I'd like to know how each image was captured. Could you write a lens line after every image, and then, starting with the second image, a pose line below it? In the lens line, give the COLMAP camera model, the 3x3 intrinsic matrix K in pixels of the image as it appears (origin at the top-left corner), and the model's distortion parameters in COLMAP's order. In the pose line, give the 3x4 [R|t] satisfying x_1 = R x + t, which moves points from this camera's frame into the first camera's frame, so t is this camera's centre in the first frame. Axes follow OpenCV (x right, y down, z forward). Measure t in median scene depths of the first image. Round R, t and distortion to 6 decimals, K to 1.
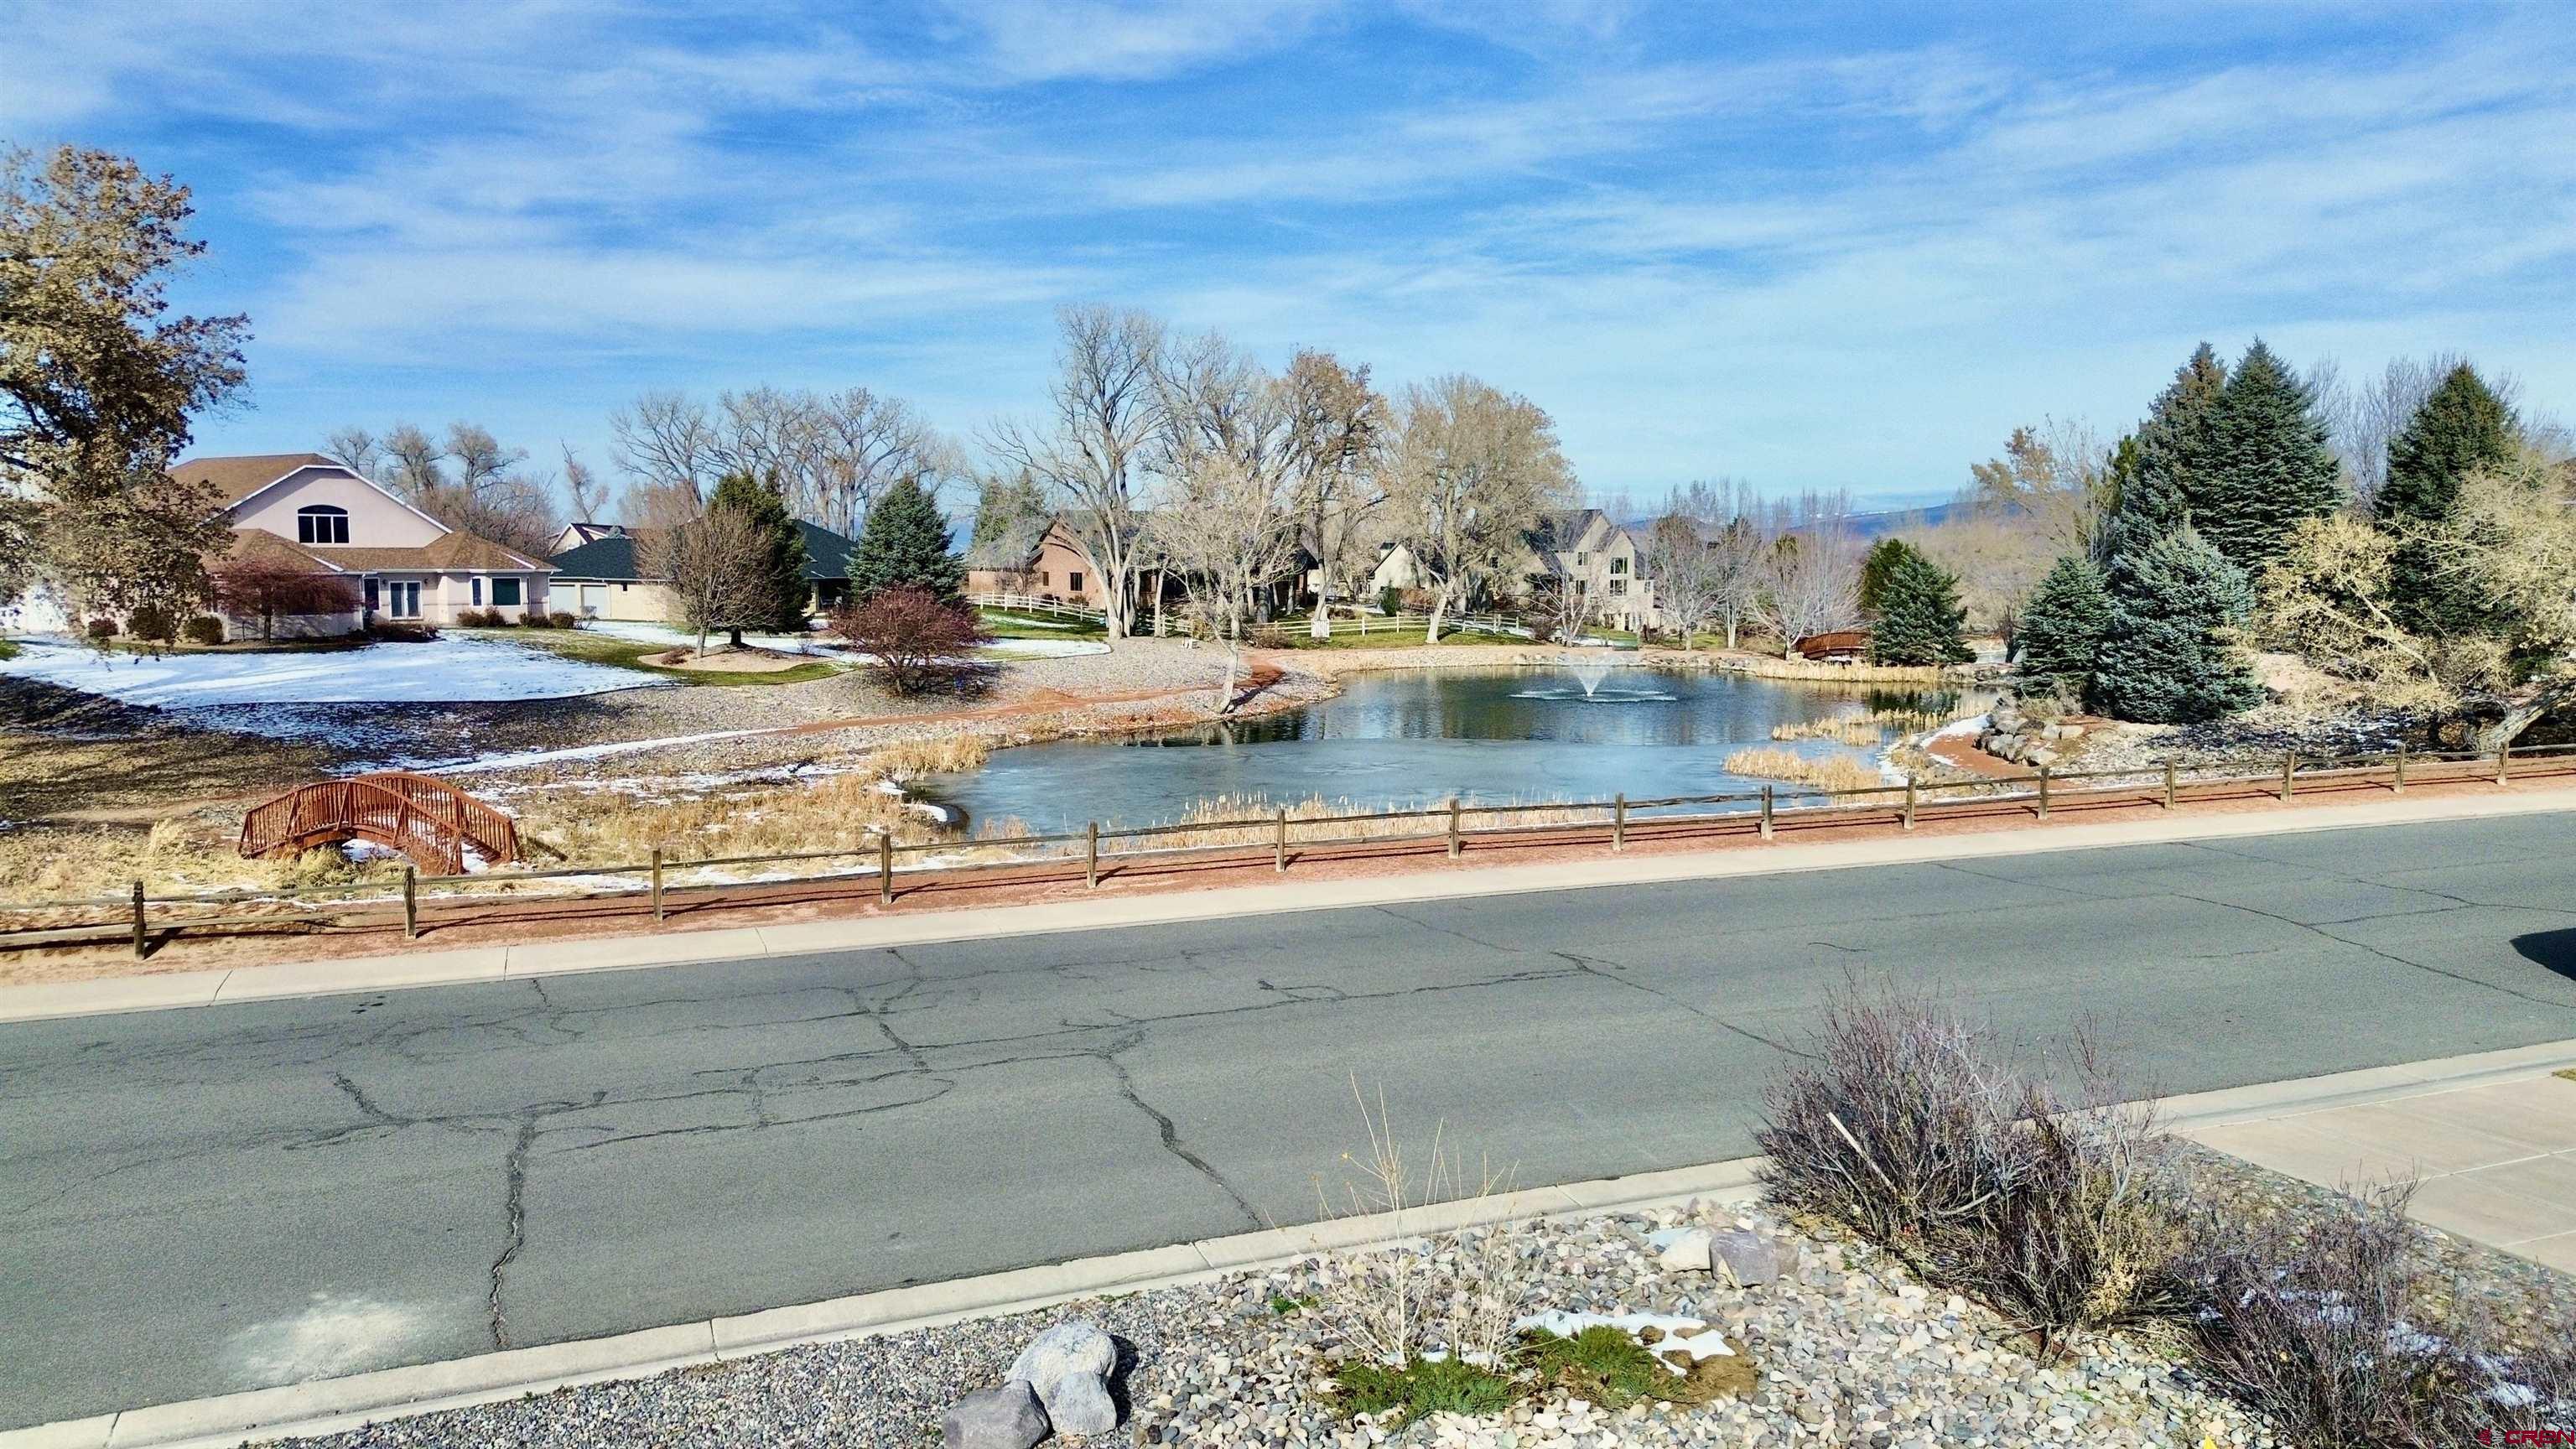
lens RADIAL K [[1819.1, 0, 1288.0], [0, 1819.1, 724.5], [0, 0, 1]] dist [0.082887, -0.075450]
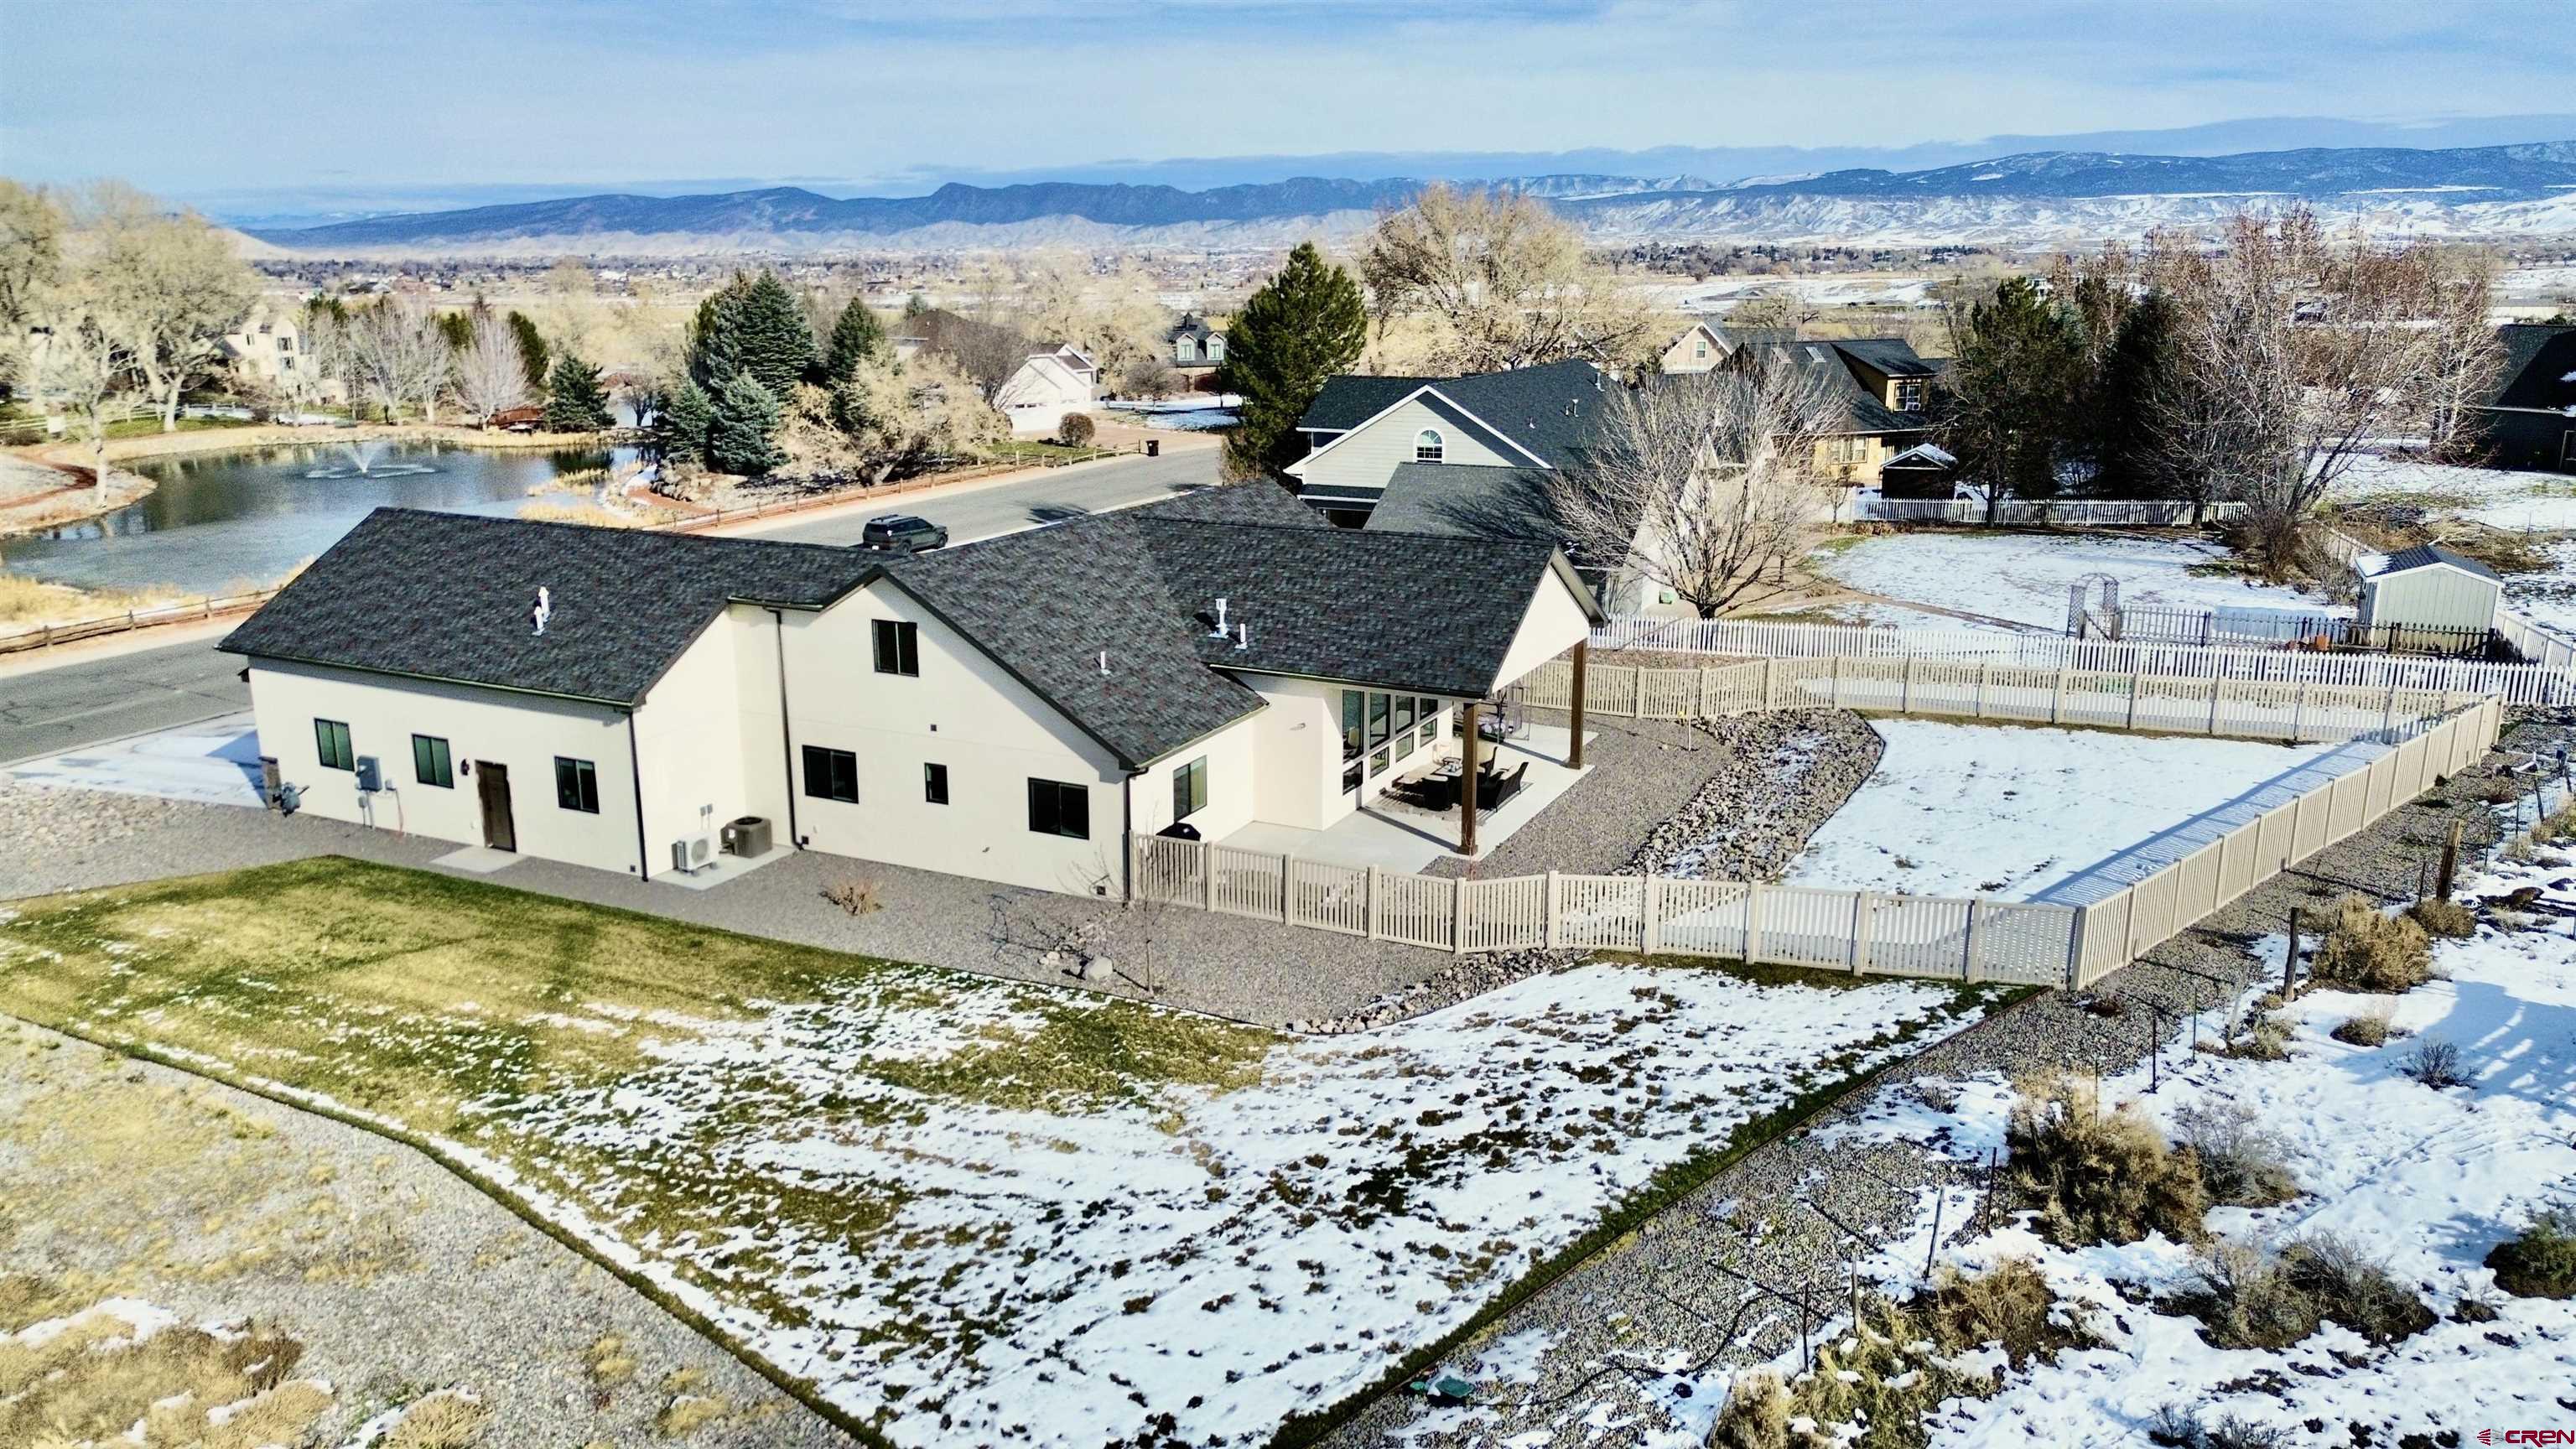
lens RADIAL K [[1819.1, 0, 1288.0], [0, 1819.1, 724.5], [0, 0, 1]] dist [0.082887, -0.075450]
pose [[0.739239, -0.169294, 0.651817, -0.218474], [0.067179, 0.981597, 0.178758, -0.025235], [-0.670085, -0.088356, 0.737007, -0.443052]]
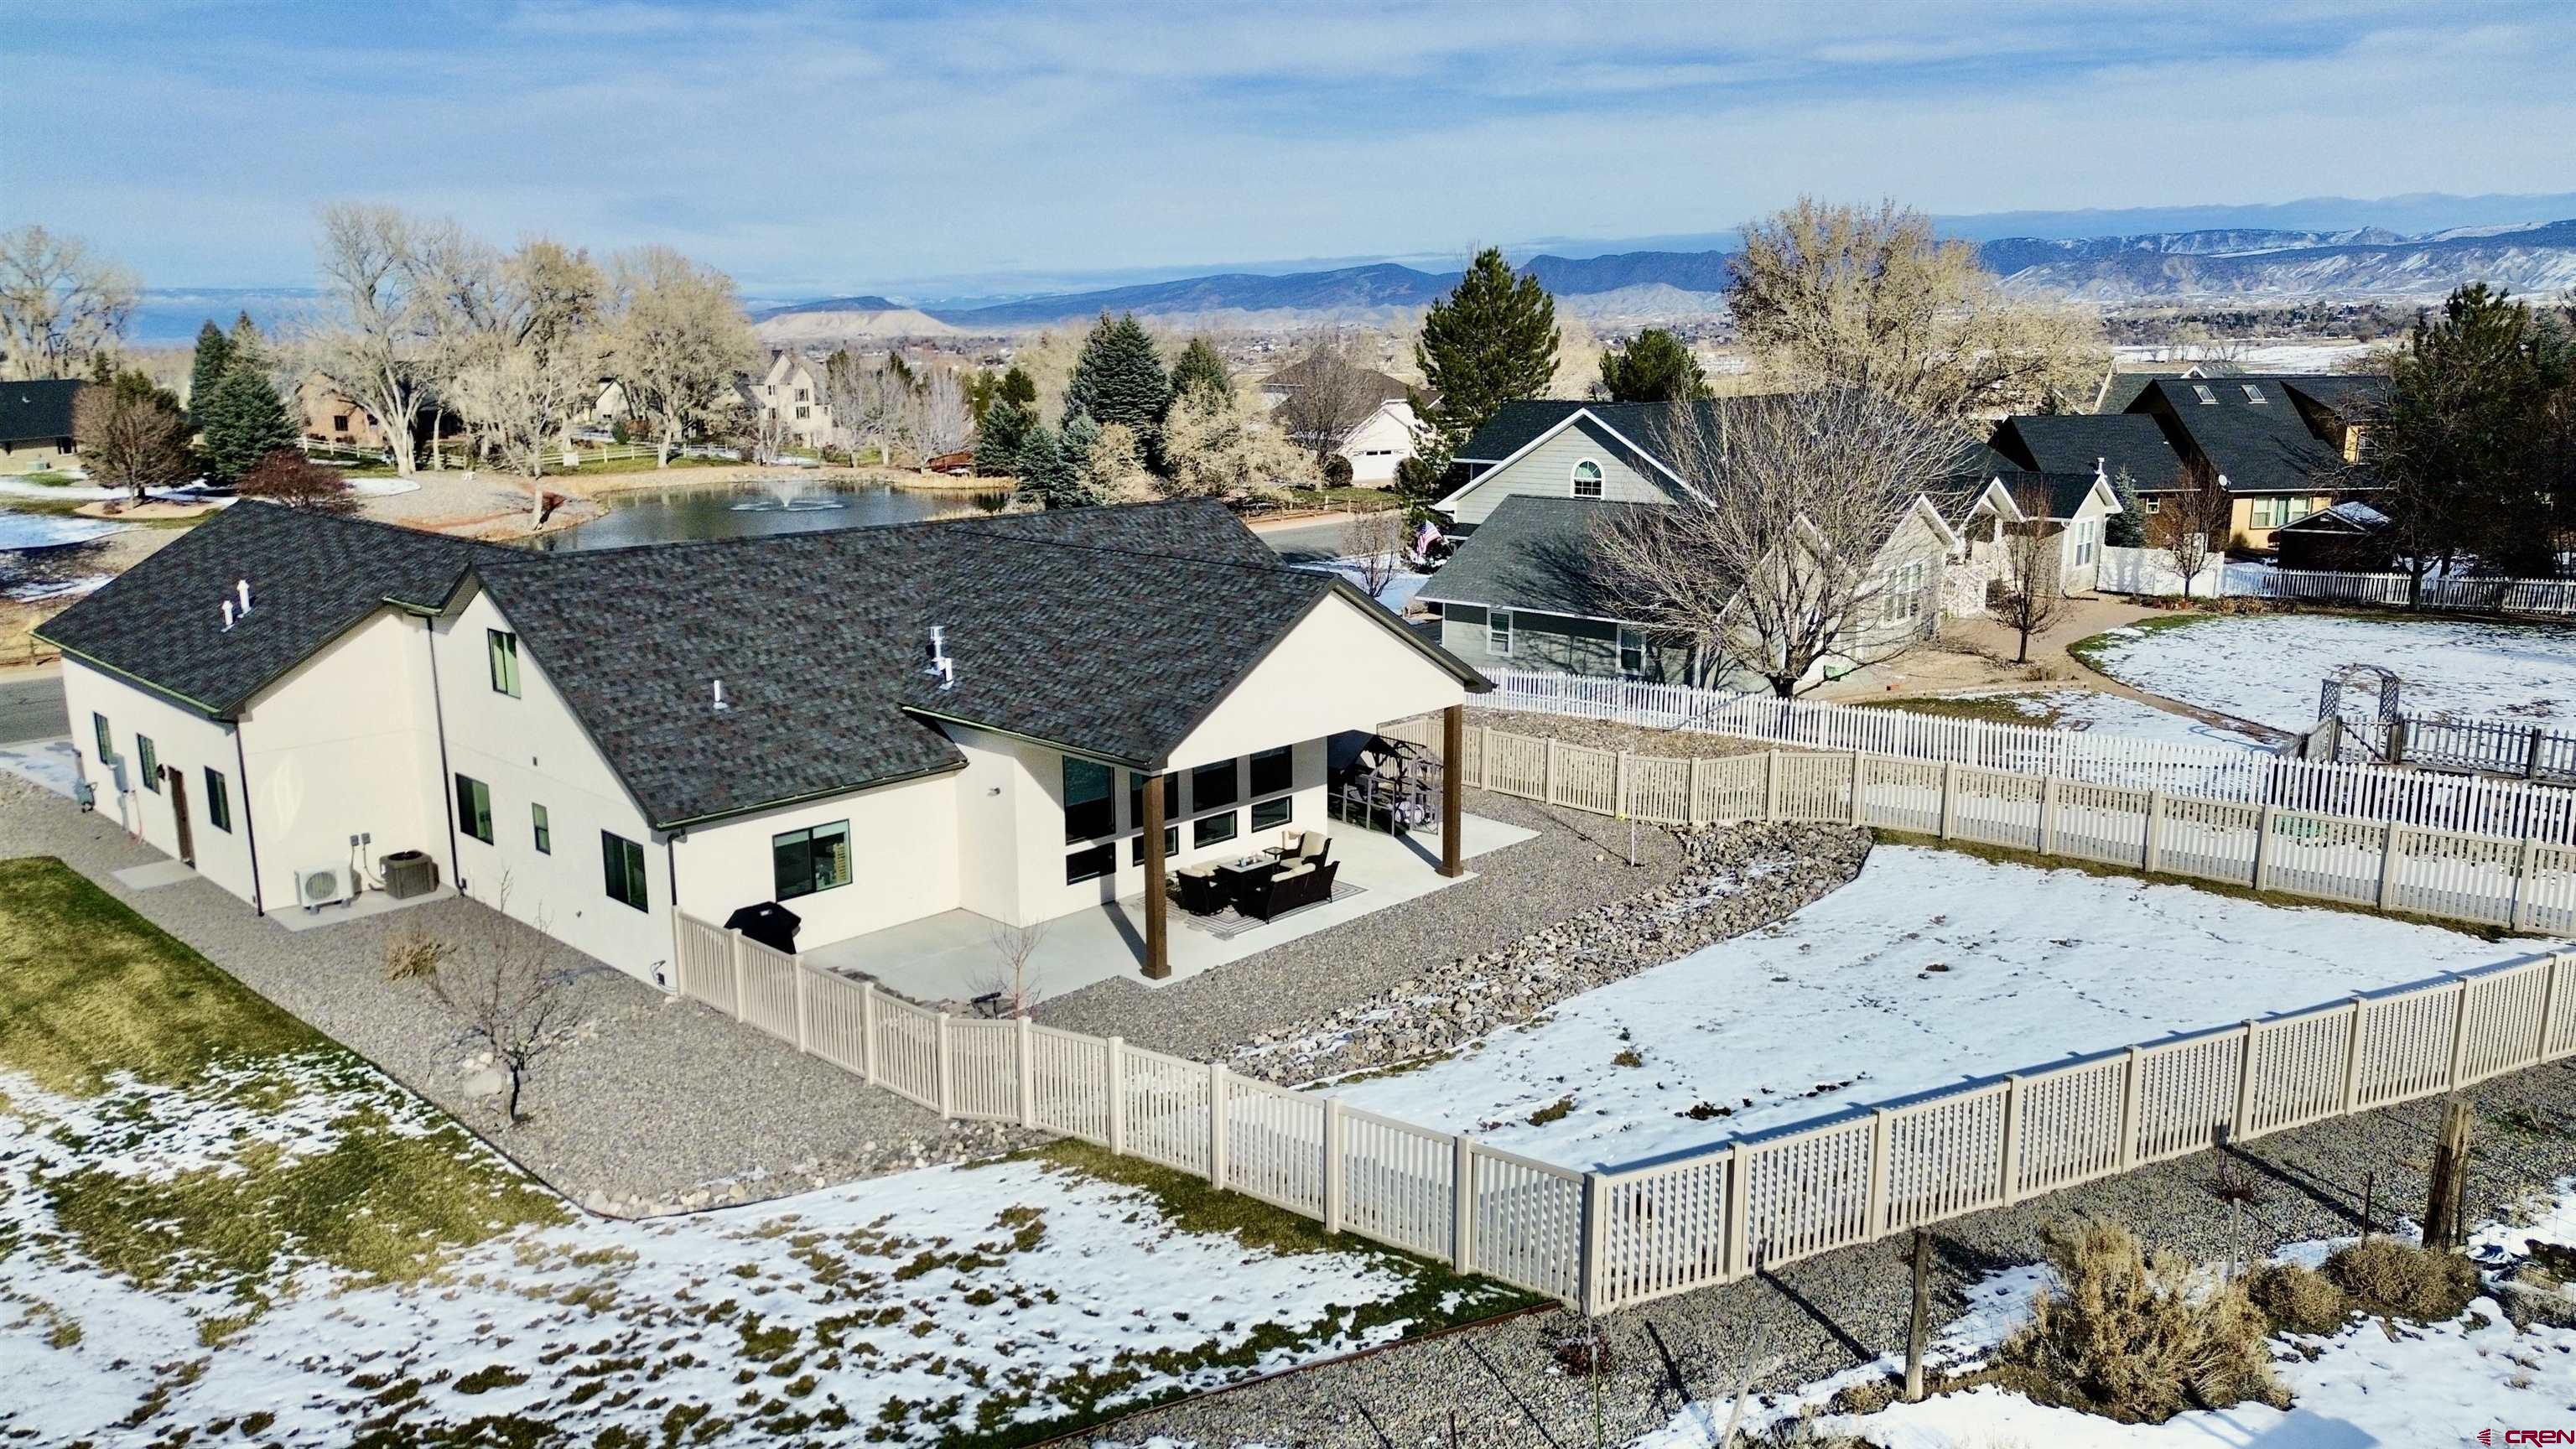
lens RADIAL K [[1819.1, 0, 1288.0], [0, 1819.1, 724.5], [0, 0, 1]] dist [0.082887, -0.075450]
pose [[0.909081, -0.094379, 0.405788, -0.071982], [0.046743, 0.990959, 0.125762, -0.006440], [-0.413988, -0.095360, 0.905273, -0.452336]]
